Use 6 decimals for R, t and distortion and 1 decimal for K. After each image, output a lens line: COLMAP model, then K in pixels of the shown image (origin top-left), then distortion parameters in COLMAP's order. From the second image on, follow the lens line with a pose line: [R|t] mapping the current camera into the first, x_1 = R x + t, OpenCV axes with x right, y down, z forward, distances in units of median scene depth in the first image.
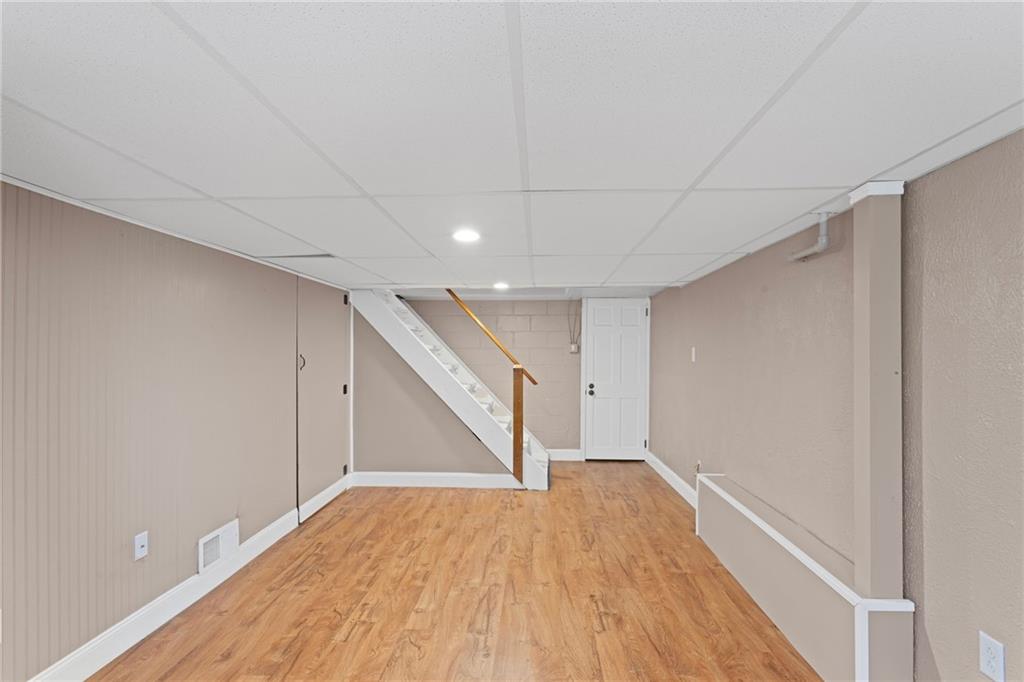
lens RADIAL K [[484.7, 0, 521.3], [0, 484.7, 330.6], [0, 0, 1]] dist [0.001230, 0.000122]
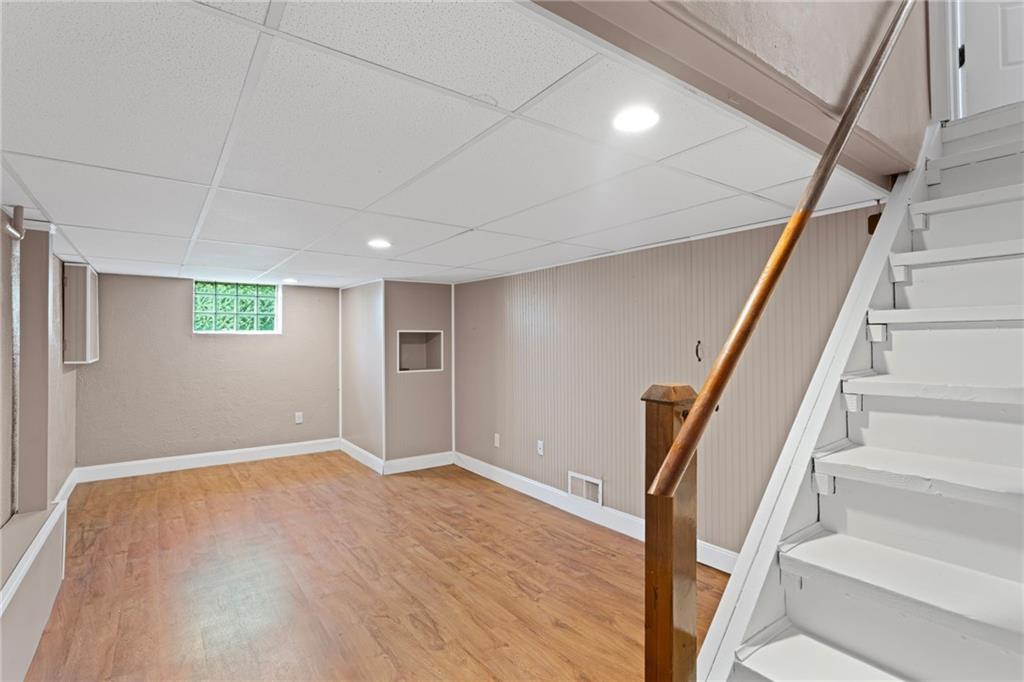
lens RADIAL K [[484.7, 0, 521.3], [0, 484.7, 330.6], [0, 0, 1]] dist [0.001230, 0.000122]
pose [[-0.772673, -0.011992, -0.634691, 0.340876], [0.031572, 0.997858, -0.057289, 0.090036], [0.634019, -0.064304, -0.770639, 1.939029]]
